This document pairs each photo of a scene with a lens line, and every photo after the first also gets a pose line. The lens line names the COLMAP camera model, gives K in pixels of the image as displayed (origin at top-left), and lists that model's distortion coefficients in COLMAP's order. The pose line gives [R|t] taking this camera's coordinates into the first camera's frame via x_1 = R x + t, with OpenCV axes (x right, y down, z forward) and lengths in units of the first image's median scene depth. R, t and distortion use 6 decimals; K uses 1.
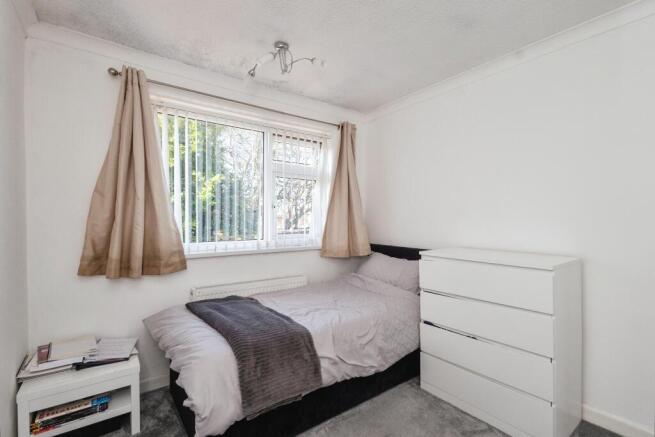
lens RADIAL K [[306.2, 0, 327.1], [0, 306.2, 216.0], [0, 0, 1]] dist [0.001174, -0.000015]
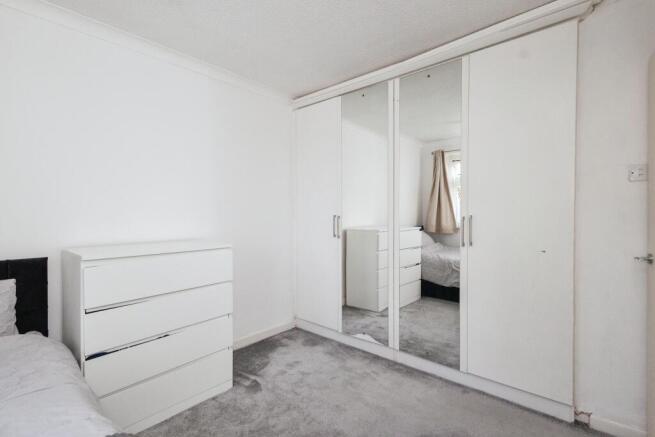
lens RADIAL K [[306.2, 0, 327.1], [0, 306.2, 216.0], [0, 0, 1]] dist [0.001174, -0.000015]
pose [[-0.211035, -0.010295, 0.977424, -0.494655], [-0.005824, 0.999940, 0.009275, 0.024099], [-0.977461, -0.003736, -0.211082, 0.680466]]
